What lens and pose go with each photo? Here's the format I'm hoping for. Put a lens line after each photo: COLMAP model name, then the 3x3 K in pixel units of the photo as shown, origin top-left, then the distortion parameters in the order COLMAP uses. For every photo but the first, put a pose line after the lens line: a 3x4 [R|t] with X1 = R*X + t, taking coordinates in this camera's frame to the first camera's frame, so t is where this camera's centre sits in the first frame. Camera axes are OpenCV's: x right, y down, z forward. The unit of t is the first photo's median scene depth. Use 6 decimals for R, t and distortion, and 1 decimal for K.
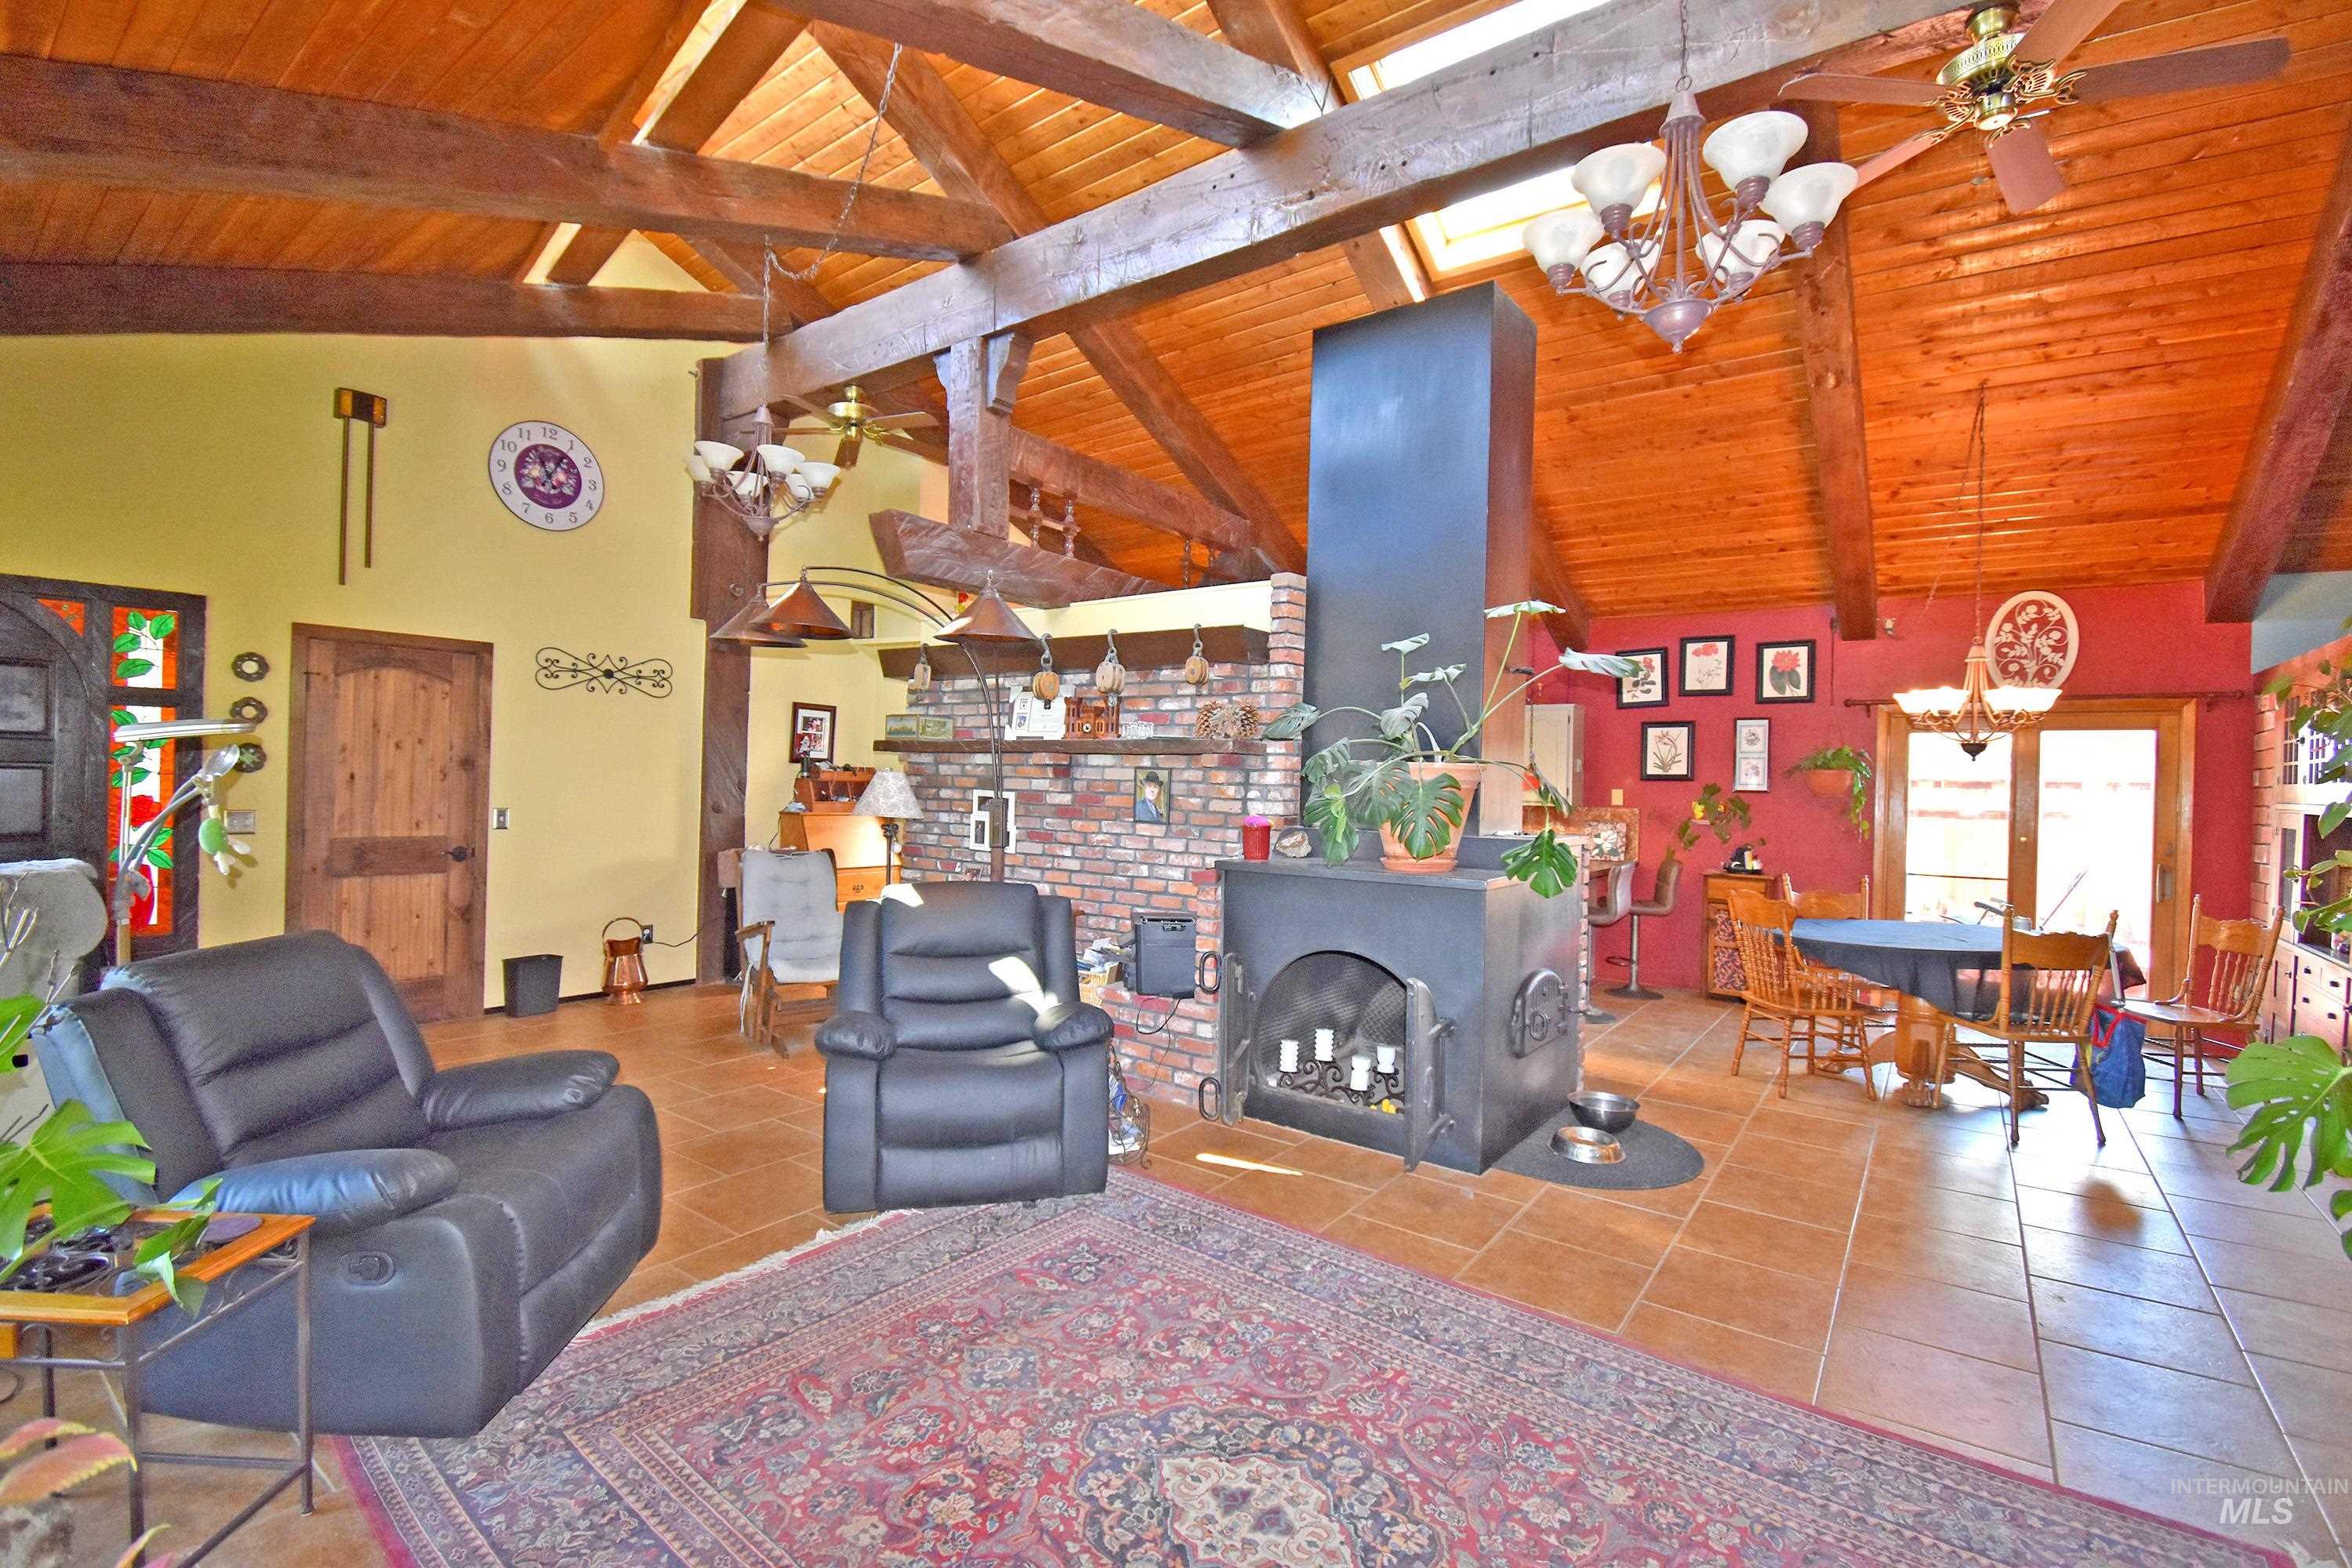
lens RADIAL K [[1039.4, 0, 1176.0], [0, 1039.4, 784.0], [0, 0, 1]] dist [0.000646, -0.009509]
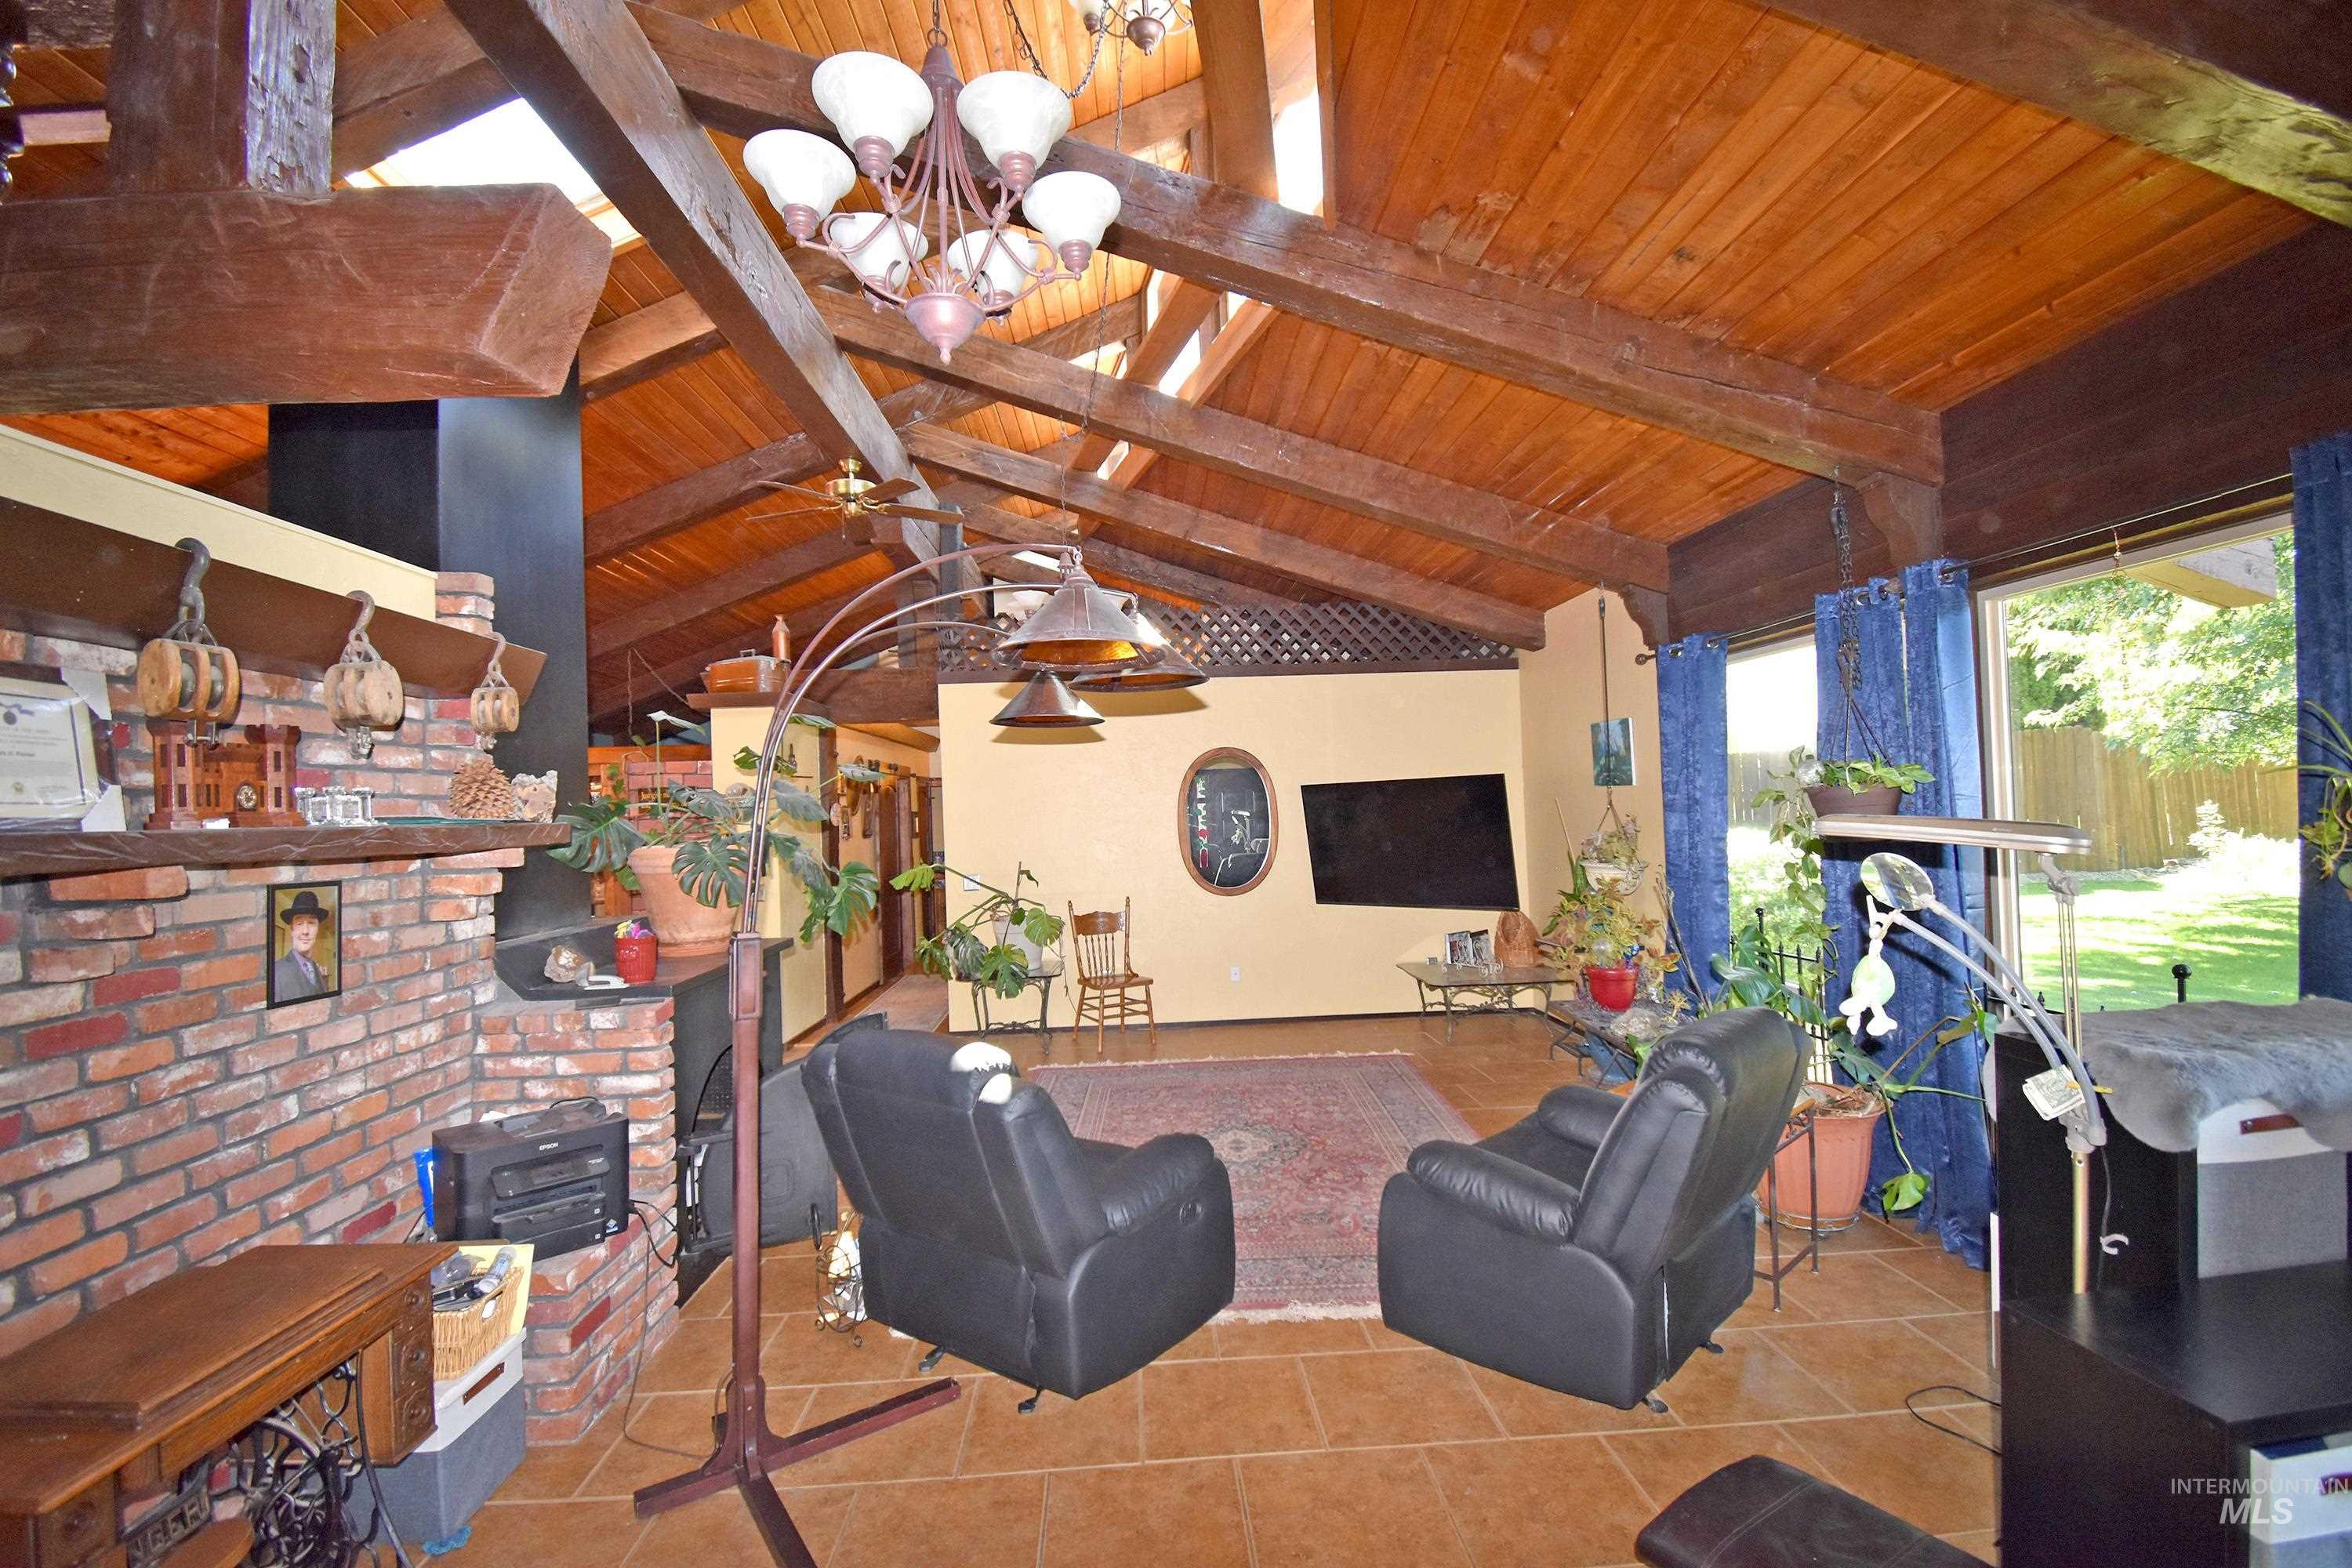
lens RADIAL K [[1039.4, 0, 1176.0], [0, 1039.4, 784.0], [0, 0, 1]] dist [0.000646, -0.009509]
pose [[-0.639951, 0.014170, 0.768285, -0.637190], [0.014775, 0.999872, -0.006134, -0.052089], [-0.768274, 0.007426, -0.640078, 0.987906]]
